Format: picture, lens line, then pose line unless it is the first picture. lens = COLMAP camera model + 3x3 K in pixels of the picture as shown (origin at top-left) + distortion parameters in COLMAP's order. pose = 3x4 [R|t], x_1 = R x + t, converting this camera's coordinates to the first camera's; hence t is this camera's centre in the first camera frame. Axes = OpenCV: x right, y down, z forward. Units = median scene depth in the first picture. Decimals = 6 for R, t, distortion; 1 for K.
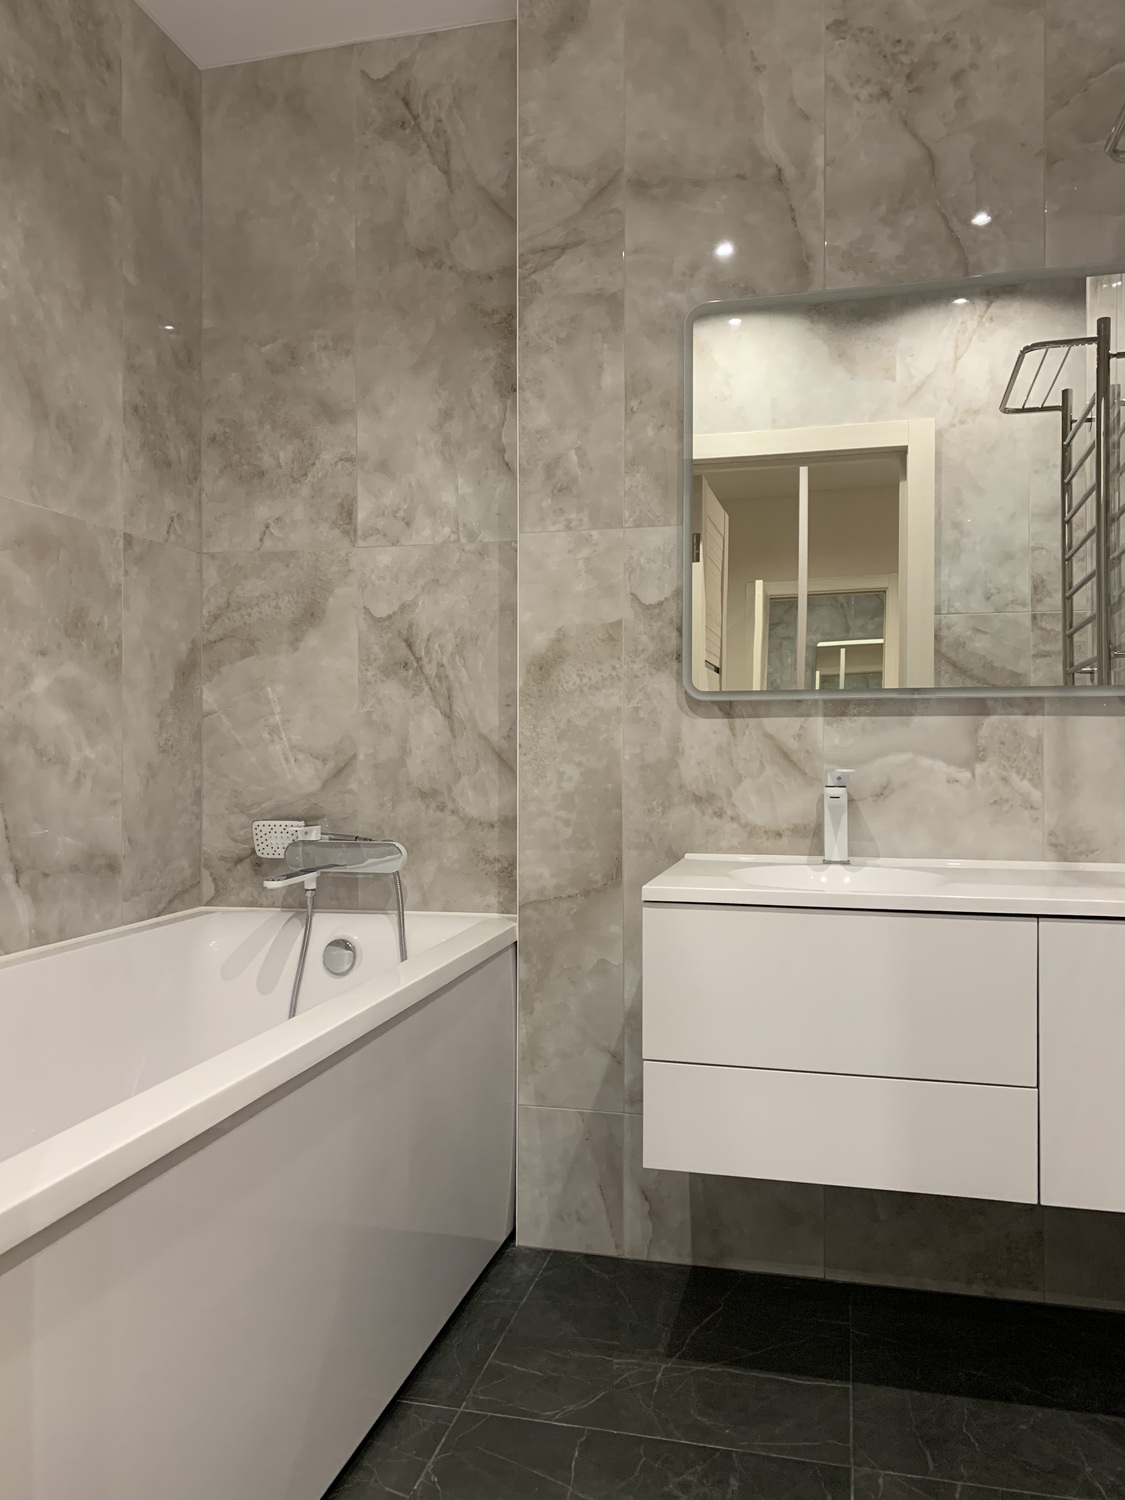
lens RADIAL K [[1167.3, 0, 566.9], [0, 1167.3, 742.4], [0, 0, 1]] dist [0.059254, -0.054636]
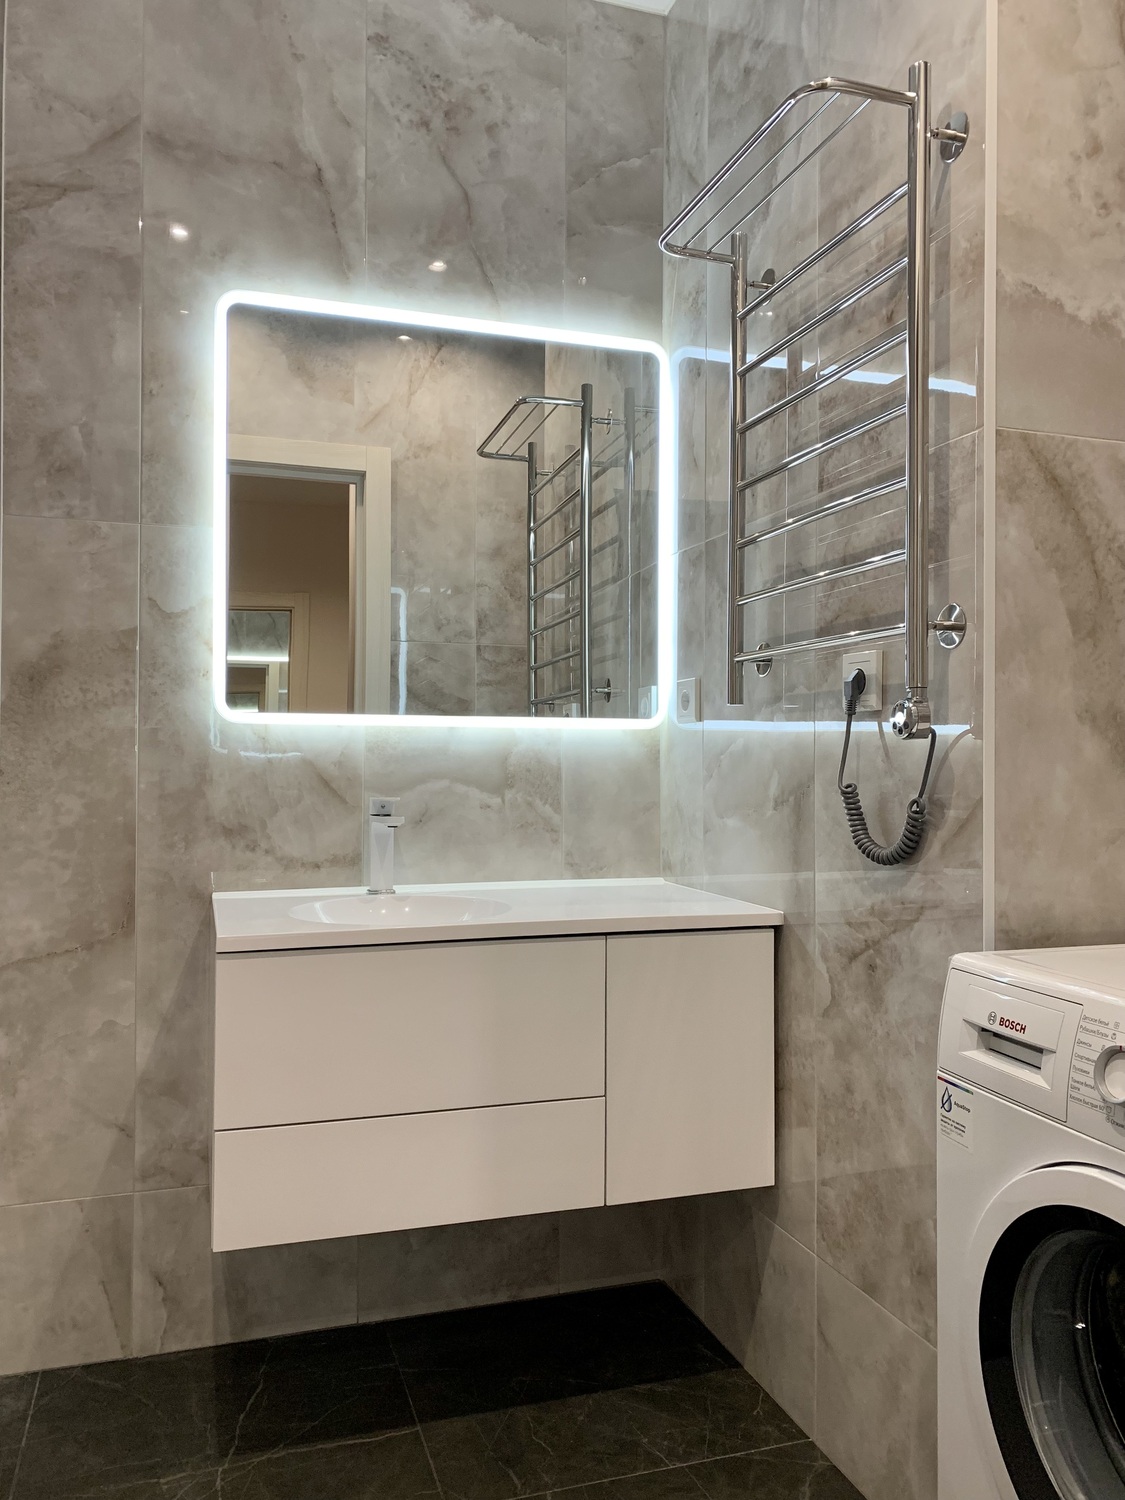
lens RADIAL K [[1168.5, 0, 562.2], [0, 1168.5, 752.0], [0, 0, 1]] dist [0.013137, -0.001335]
pose [[0.848290, 0.008712, 0.529461, -0.146705], [-0.006512, 0.999961, -0.006019, -0.009372], [-0.529492, 0.001658, 0.848313, 0.090470]]
